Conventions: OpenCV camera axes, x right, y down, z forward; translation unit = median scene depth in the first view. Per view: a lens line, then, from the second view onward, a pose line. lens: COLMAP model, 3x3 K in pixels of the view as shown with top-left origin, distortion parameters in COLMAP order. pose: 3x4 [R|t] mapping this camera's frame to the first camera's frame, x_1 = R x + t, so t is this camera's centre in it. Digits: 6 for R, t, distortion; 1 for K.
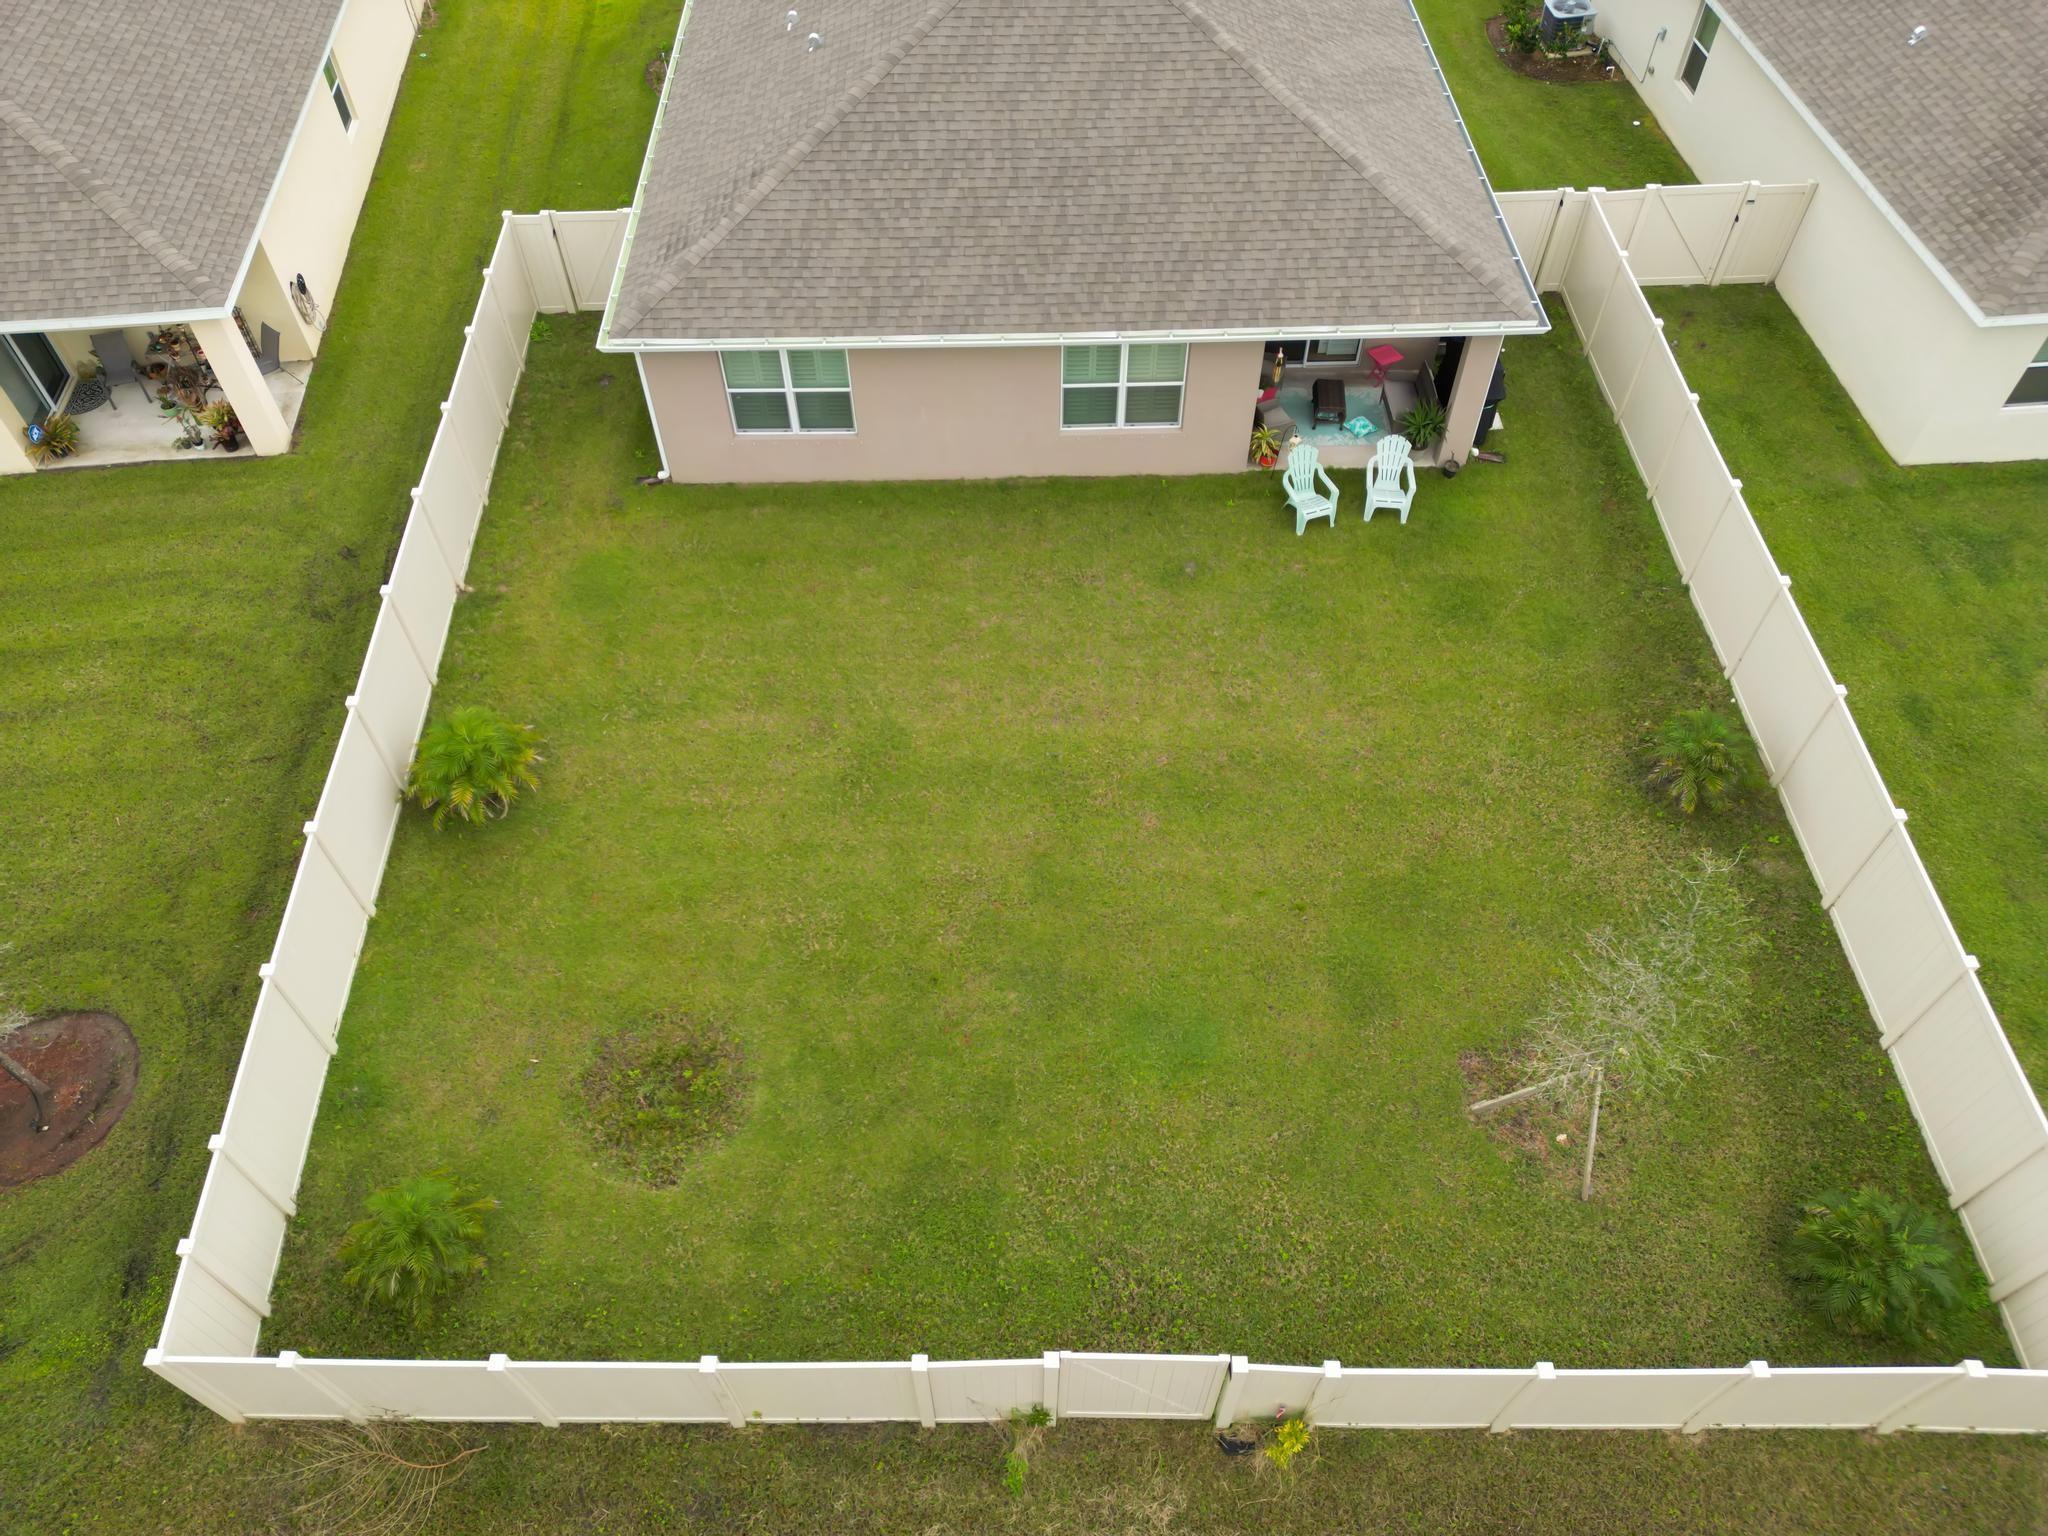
lens RADIAL K [[1424.6, 0, 1023.7], [0, 1424.6, 767.1], [0, 0, 1]] dist [0.062125, -0.048420]
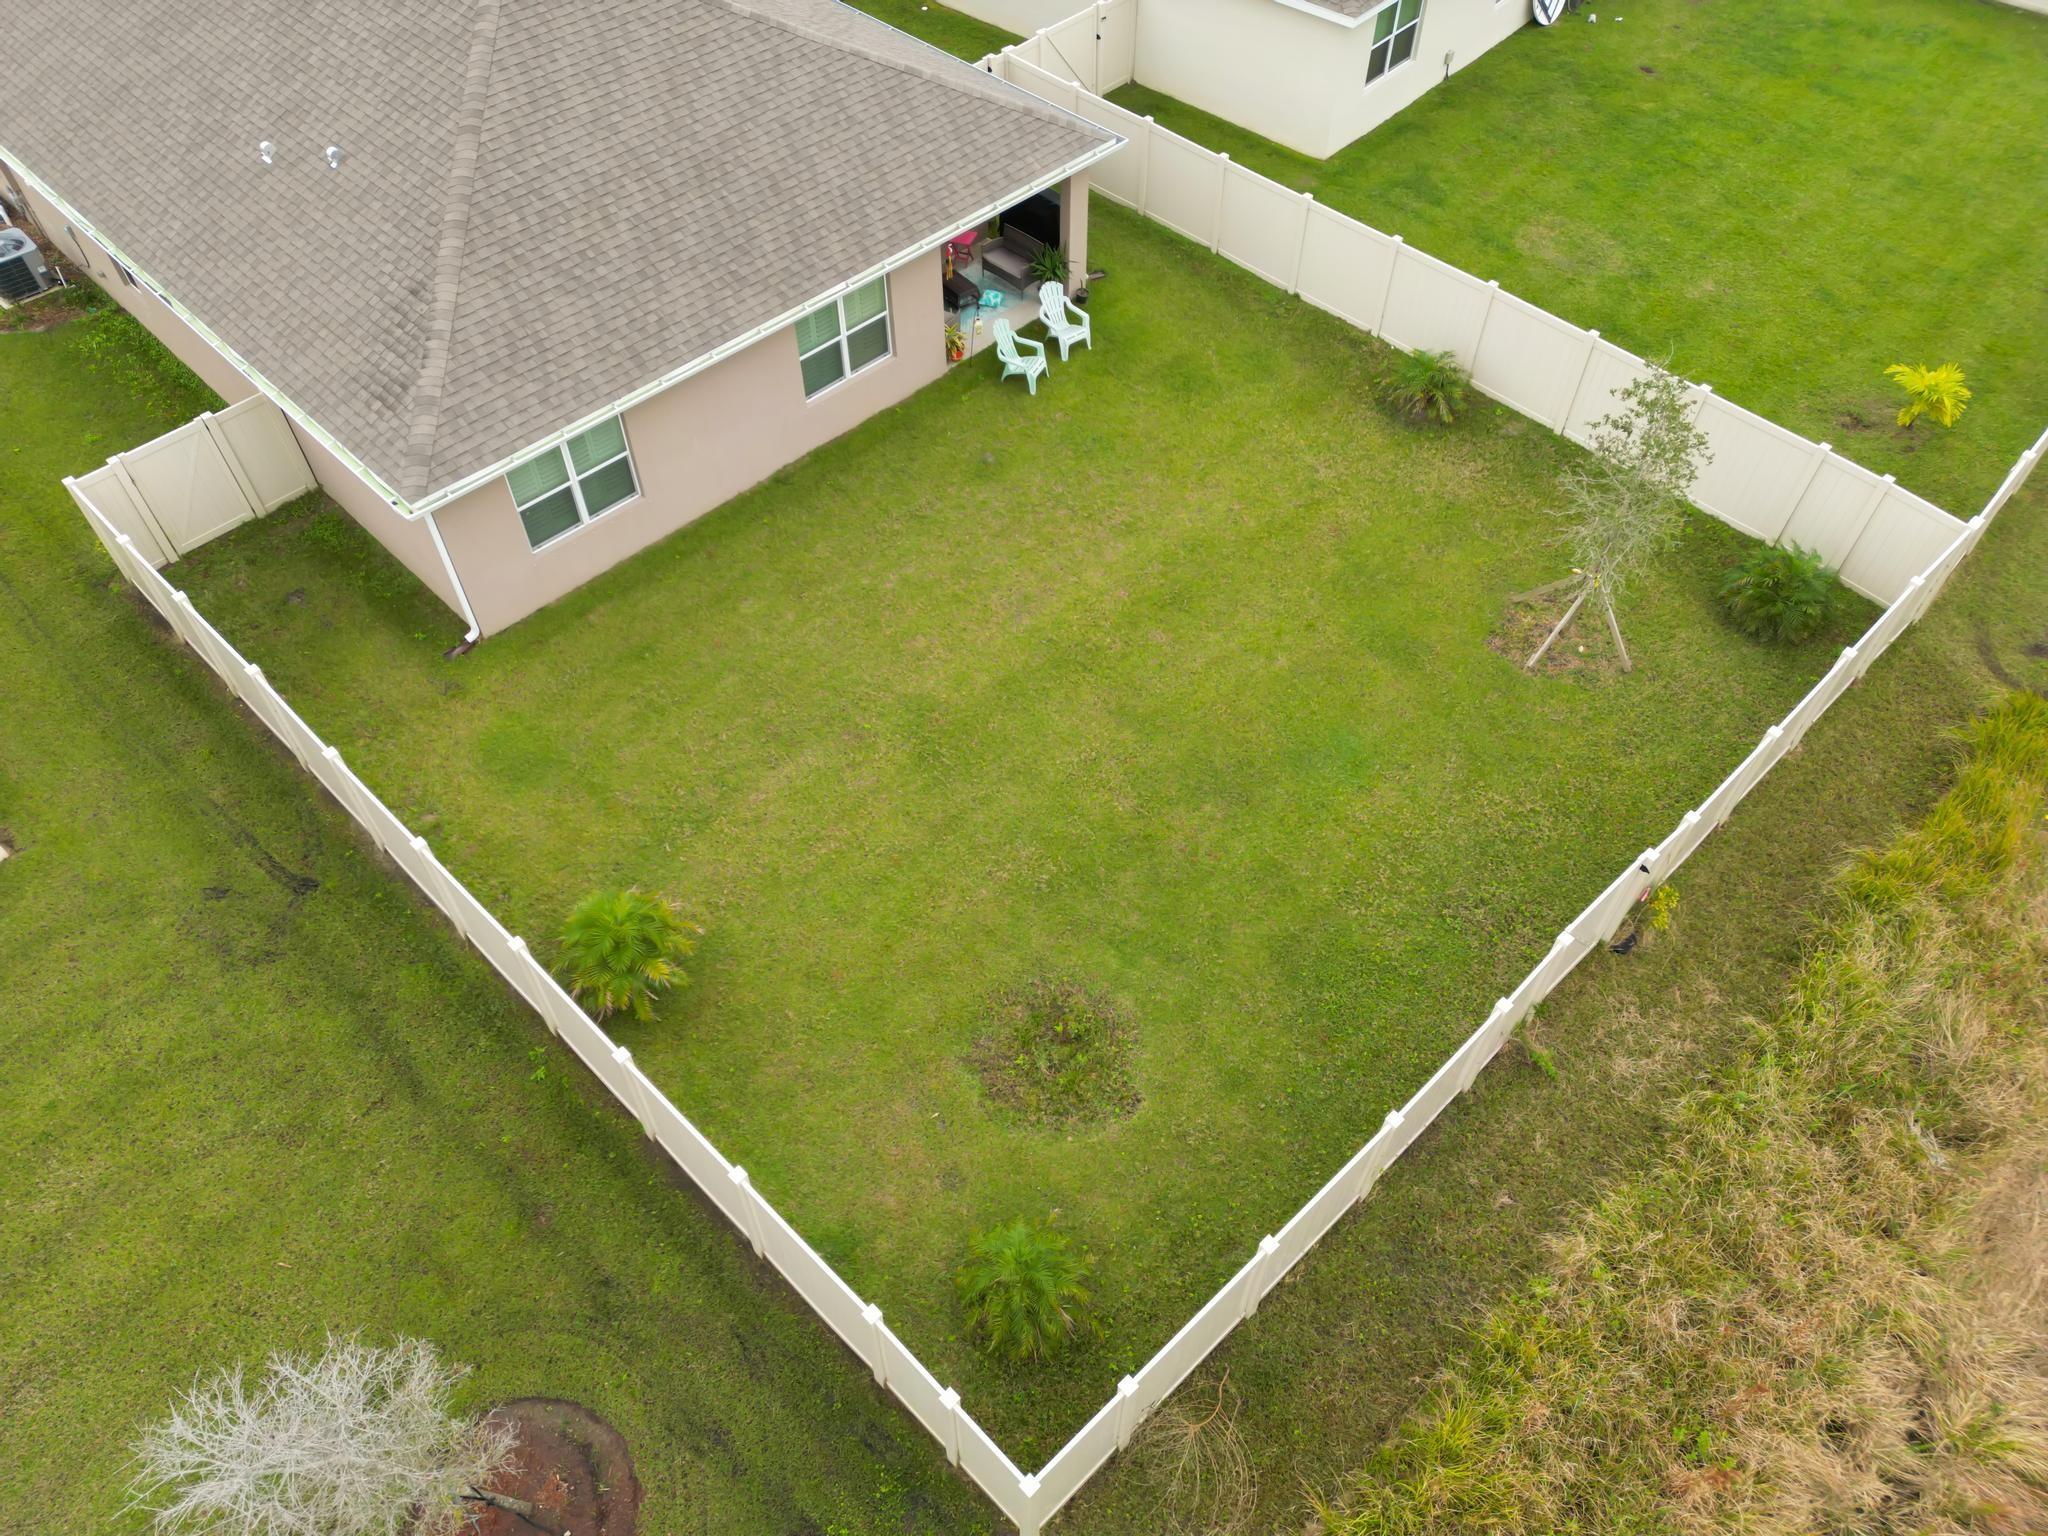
lens RADIAL K [[1424.6, 0, 1021.6], [0, 1424.6, 768.6], [0, 0, 1]] dist [0.062125, -0.048420]
pose [[0.725632, -0.531567, 0.436914, -0.481047], [0.534758, 0.835245, 0.128059, -0.070250], [-0.433002, 0.140720, 0.890341, 0.056705]]
